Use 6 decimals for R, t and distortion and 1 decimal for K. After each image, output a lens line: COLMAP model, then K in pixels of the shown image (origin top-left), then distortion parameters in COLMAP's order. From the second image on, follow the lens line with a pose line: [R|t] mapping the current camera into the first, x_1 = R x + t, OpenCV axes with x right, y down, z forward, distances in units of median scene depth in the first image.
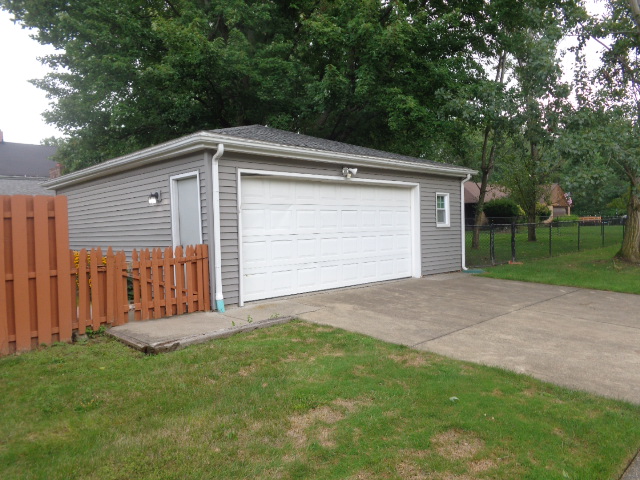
lens RADIAL K [[484.6, 0, 321.3], [0, 484.6, 238.0], [0, 0, 1]] dist [0.004172, 0.011336]
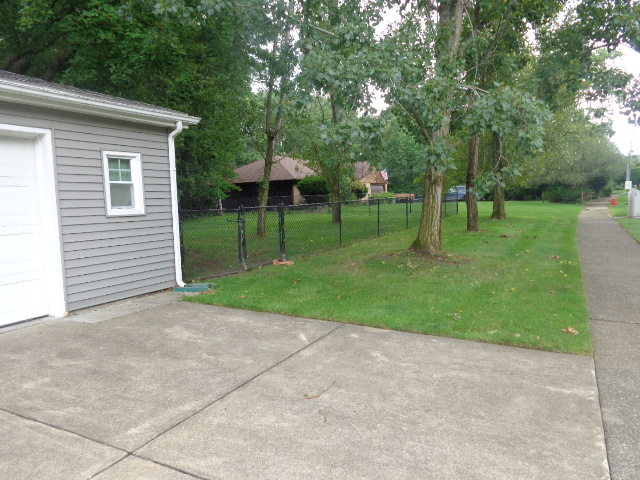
lens RADIAL K [[484.6, 0, 321.3], [0, 484.6, 238.0], [0, 0, 1]] dist [0.004172, 0.011336]
pose [[0.948312, -0.039112, 0.314919, 0.291284], [0.025515, 0.998560, 0.047186, -0.017167], [-0.316311, -0.036712, 0.947945, 0.412781]]
